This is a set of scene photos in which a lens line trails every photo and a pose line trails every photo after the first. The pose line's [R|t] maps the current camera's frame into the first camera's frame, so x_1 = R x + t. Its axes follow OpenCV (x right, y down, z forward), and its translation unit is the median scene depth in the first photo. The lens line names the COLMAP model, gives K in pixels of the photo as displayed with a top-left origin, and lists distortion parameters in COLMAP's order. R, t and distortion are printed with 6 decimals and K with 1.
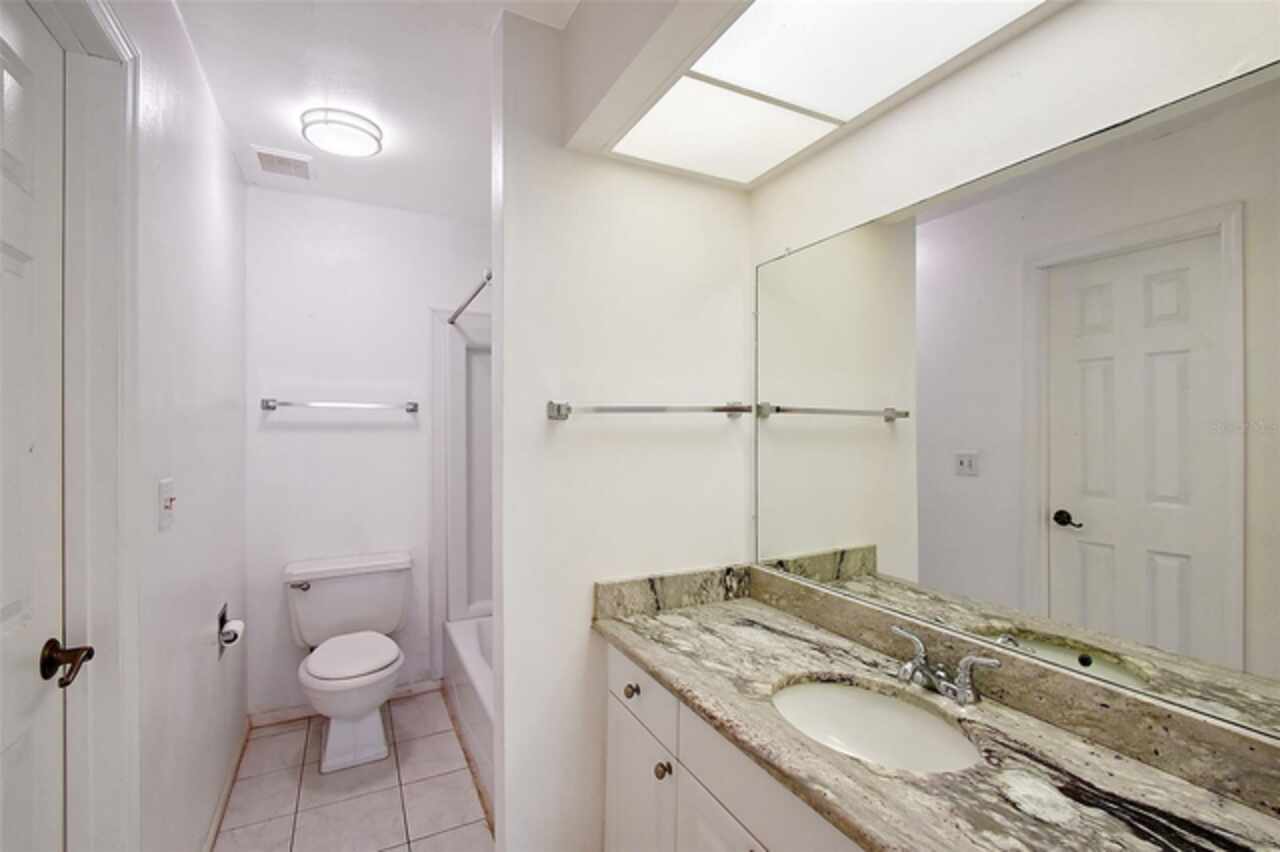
lens RADIAL K [[576.9, 0, 640.0], [0, 576.9, 426.0], [0, 0, 1]] dist [-0.022850, -0.000061]
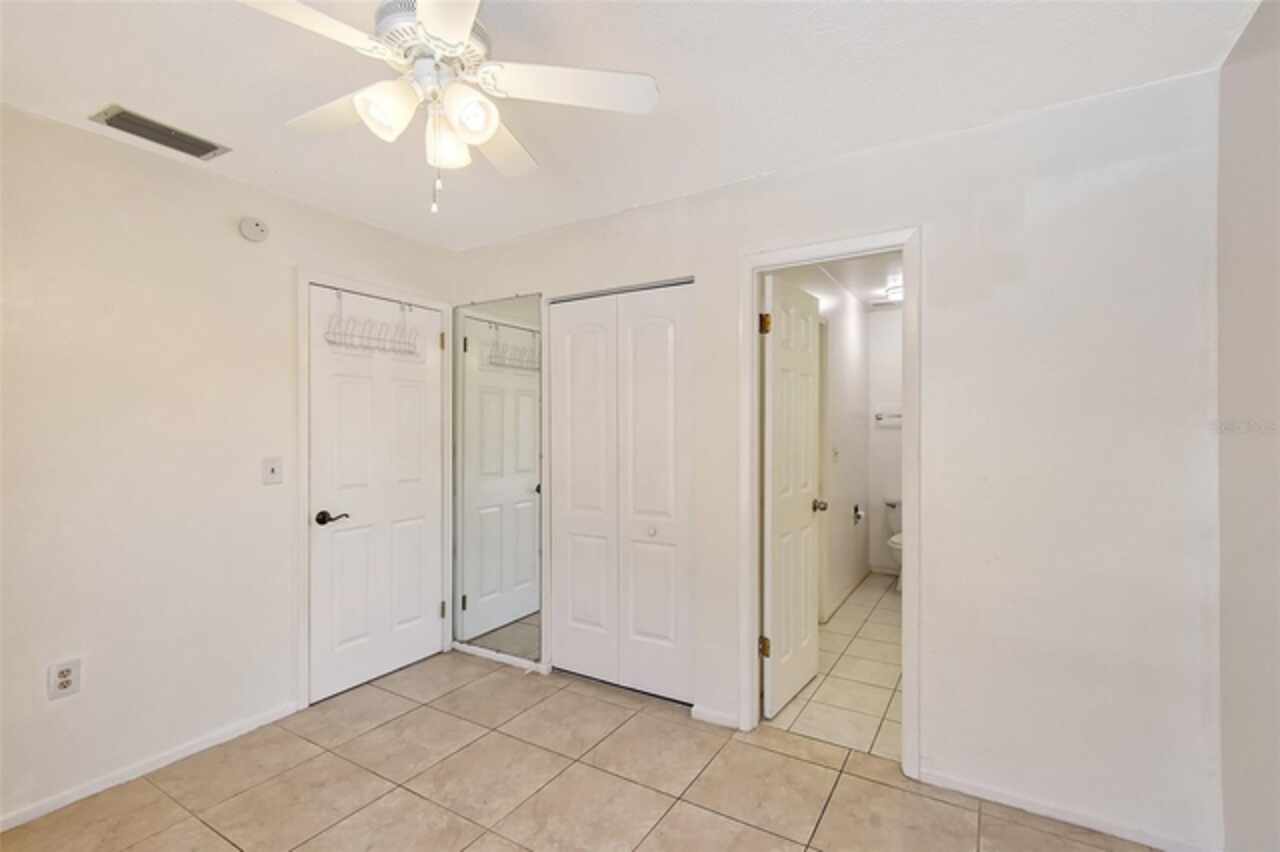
lens RADIAL K [[582.2, 0, 640.0], [0, 582.2, 426.0], [0, 0, 1]] dist [0.000554, 0.000011]
pose [[0.511276, -0.003324, -0.859410, 0.777241], [-0.001077, 0.999989, -0.004508, 0.006894], [0.859416, 0.003231, 0.511267, -0.885568]]
